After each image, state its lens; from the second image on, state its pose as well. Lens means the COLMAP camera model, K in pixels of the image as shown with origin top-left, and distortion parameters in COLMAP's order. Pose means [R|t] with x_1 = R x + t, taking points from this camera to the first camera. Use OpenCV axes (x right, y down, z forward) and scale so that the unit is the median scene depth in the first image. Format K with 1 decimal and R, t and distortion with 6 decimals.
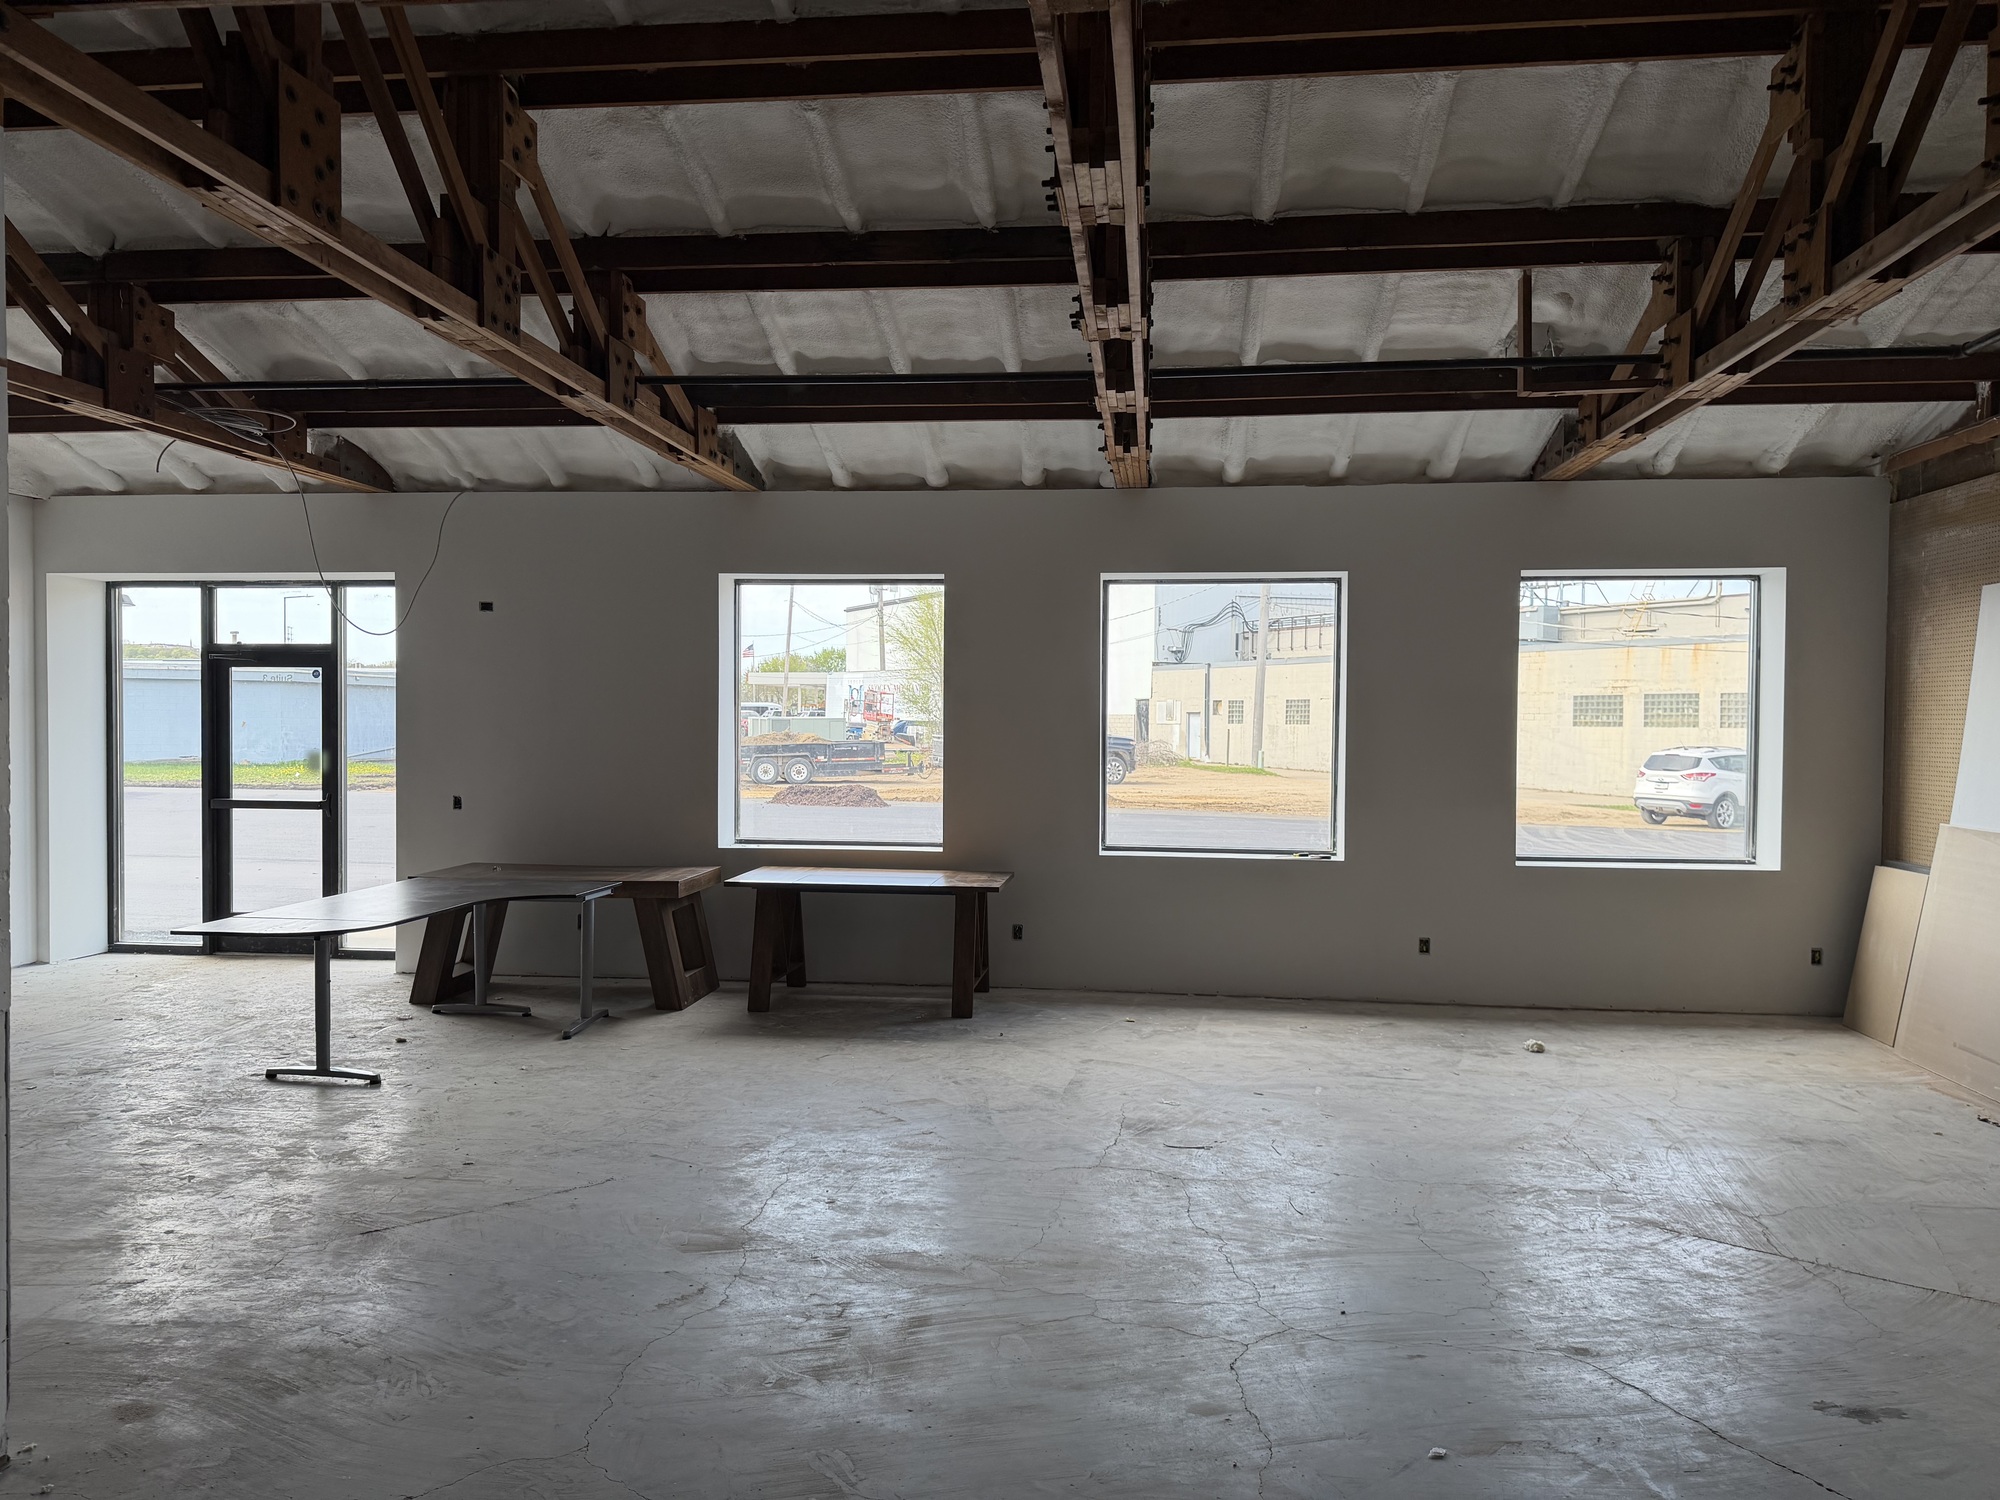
lens RADIAL K [[1392.0, 0, 1006.1], [0, 1392.0, 743.9], [0, 0, 1]] dist [0.038400, -0.051110]
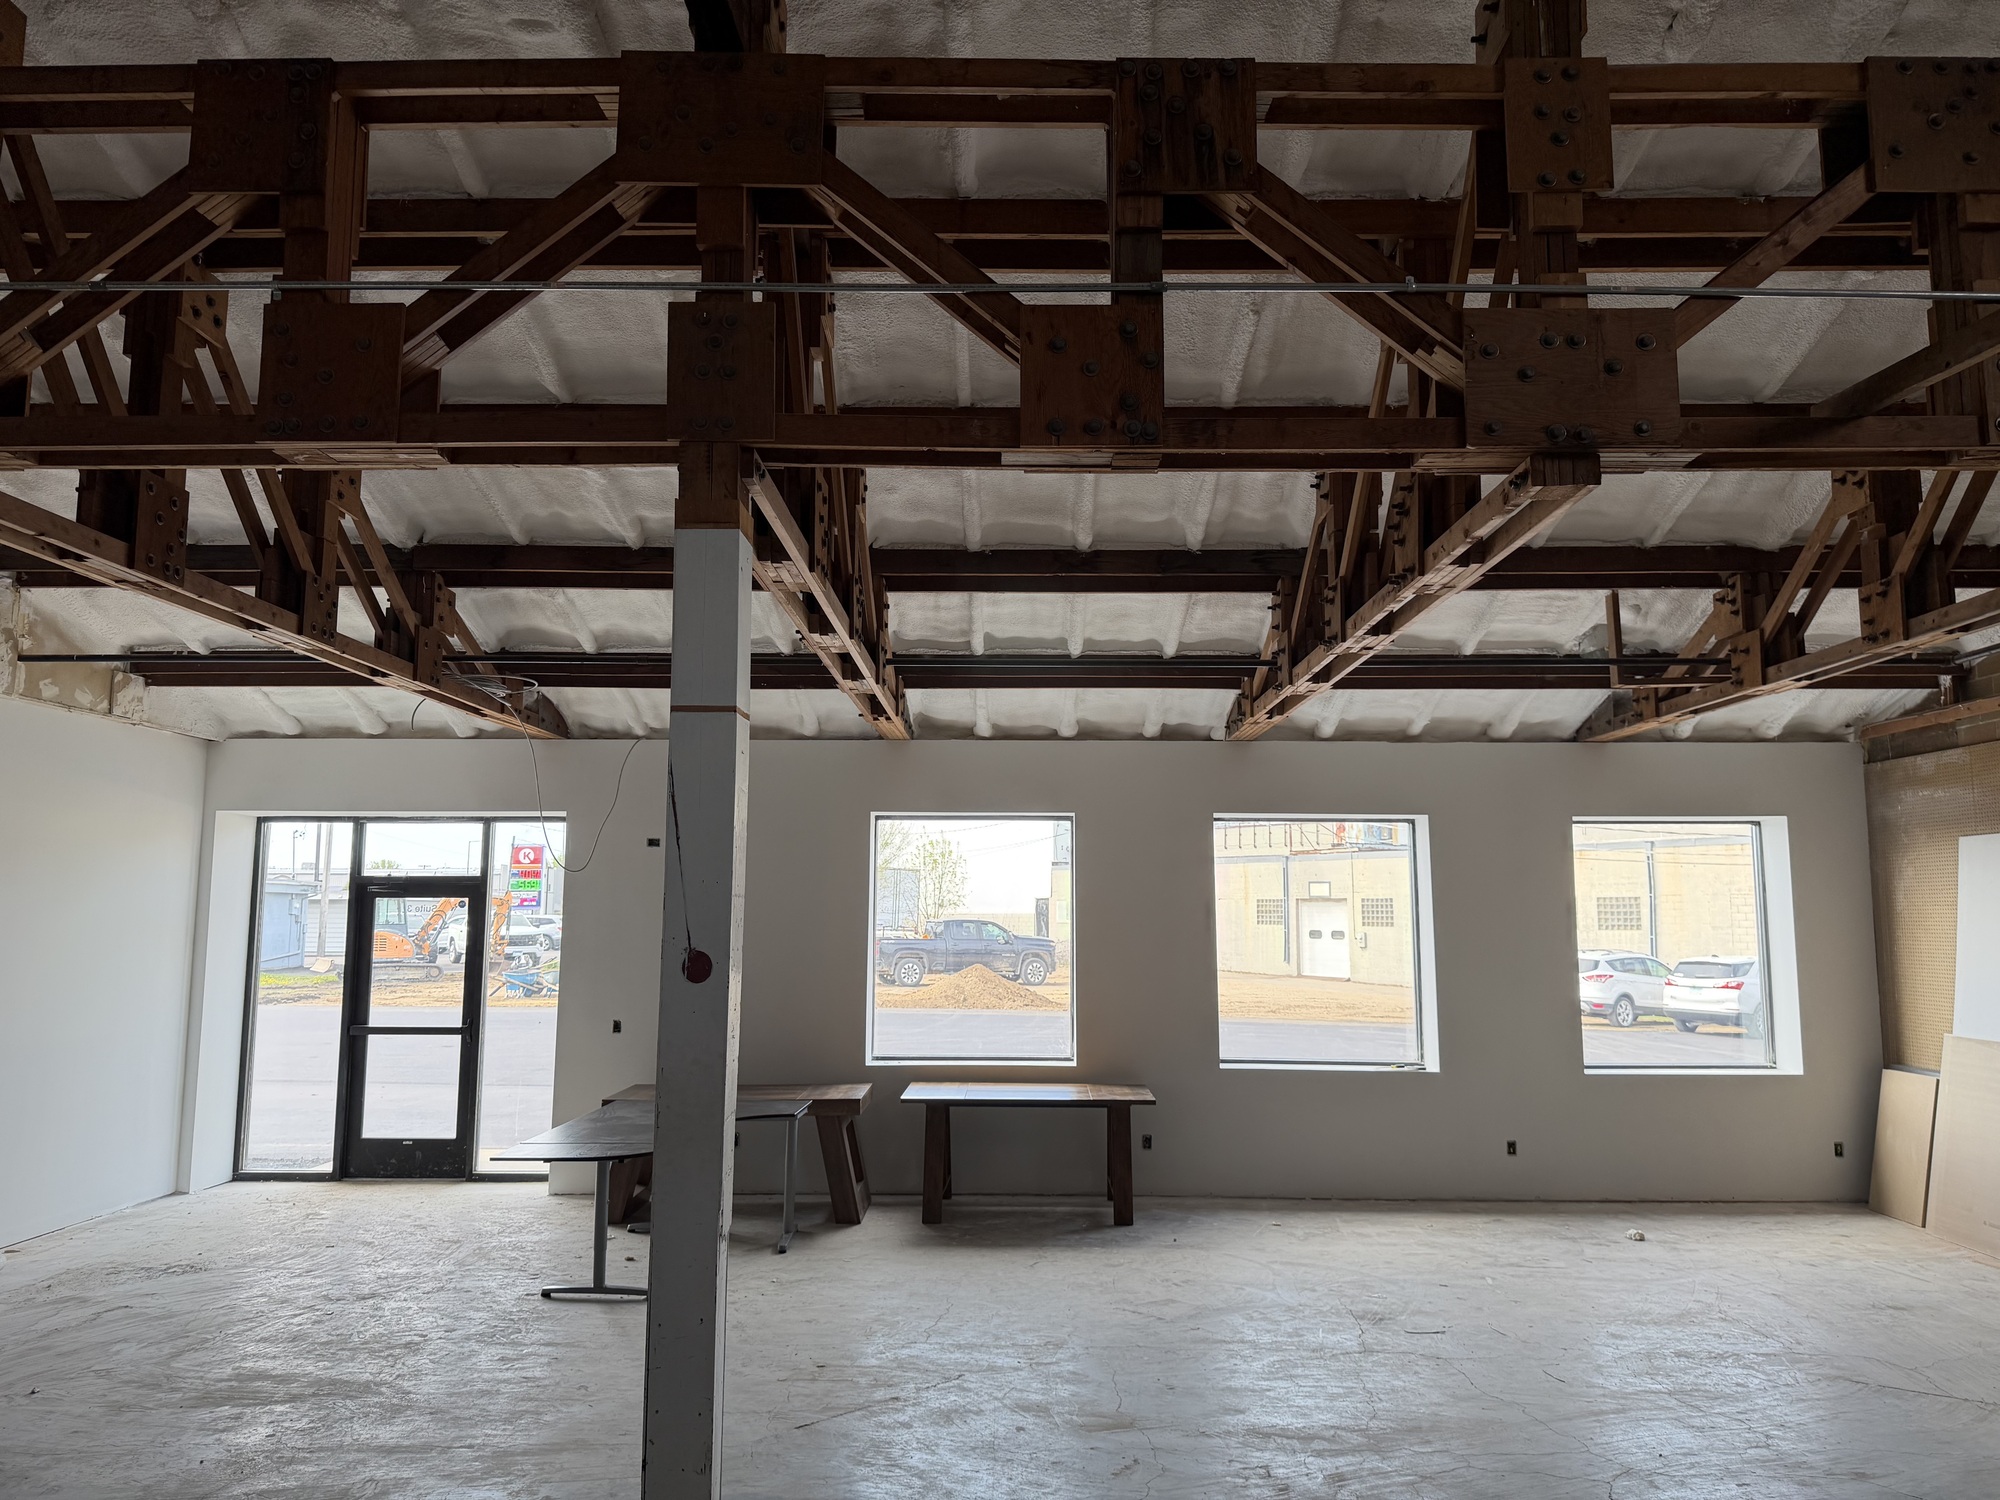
lens RADIAL K [[1392.0, 0, 1006.1], [0, 1392.0, 743.9], [0, 0, 1]] dist [0.038400, -0.051110]
pose [[0.994744, 0.008274, 0.102059, -0.229351], [0.006147, 0.990106, -0.140185, -0.022788], [-0.102209, 0.140076, 0.984851, -0.122070]]
